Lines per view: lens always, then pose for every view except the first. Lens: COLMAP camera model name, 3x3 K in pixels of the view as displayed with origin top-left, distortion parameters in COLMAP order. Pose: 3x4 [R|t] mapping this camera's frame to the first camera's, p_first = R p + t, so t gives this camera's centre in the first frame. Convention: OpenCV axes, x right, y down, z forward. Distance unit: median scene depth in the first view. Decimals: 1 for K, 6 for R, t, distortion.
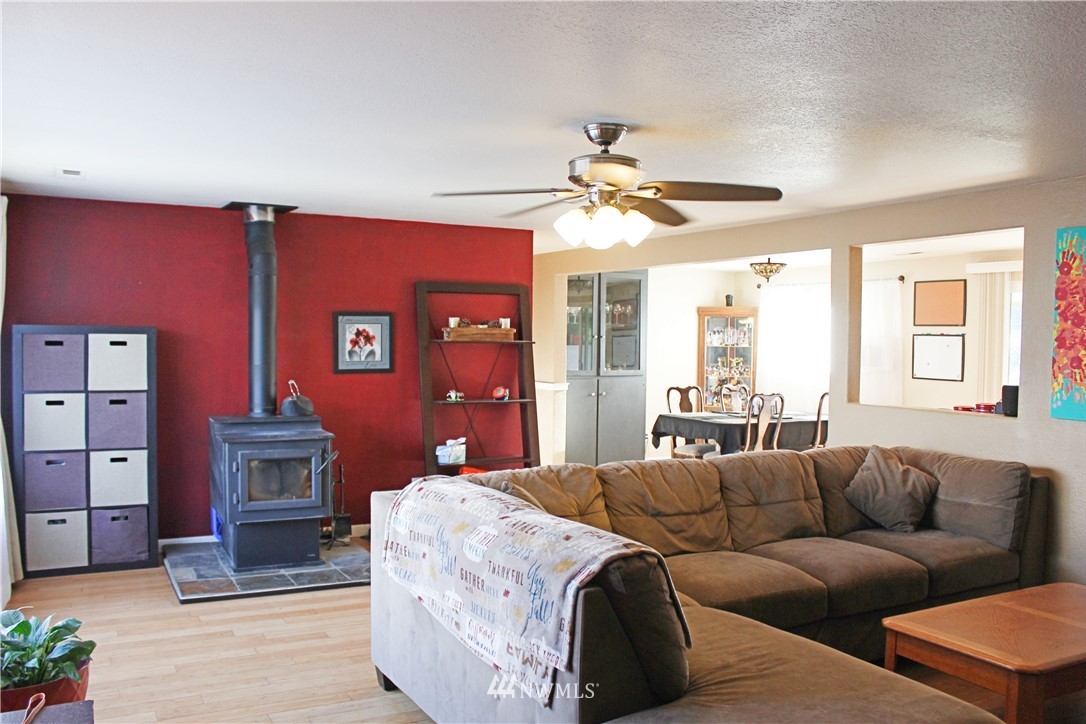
lens RADIAL K [[959.1, 0, 543.0], [0, 959.1, 362.0], [0, 0, 1]] dist [-0.009983, -0.003333]
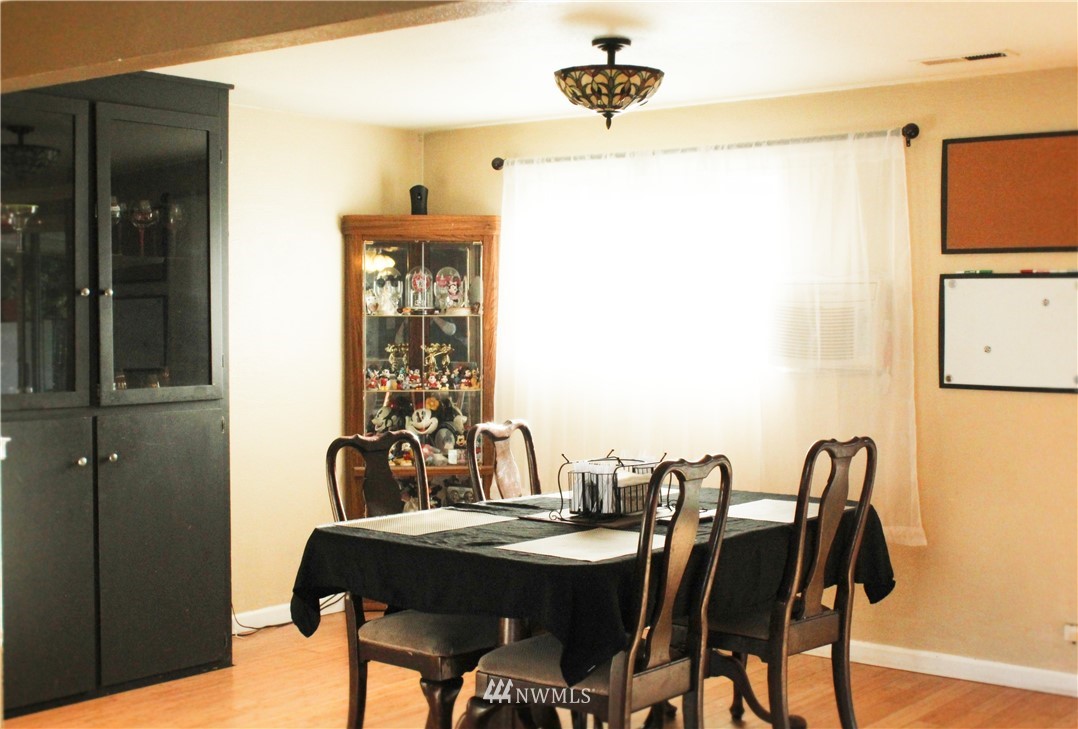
lens RADIAL K [[1452.0, 0, 539.0], [0, 1452.0, 364.5], [0, 0, 1]] dist [-0.024823, -0.026839]
pose [[0.916816, -0.028494, 0.398292, -0.002458], [0.024421, 0.999585, 0.015298, -0.004375], [-0.398563, -0.004298, 0.917131, 0.454305]]
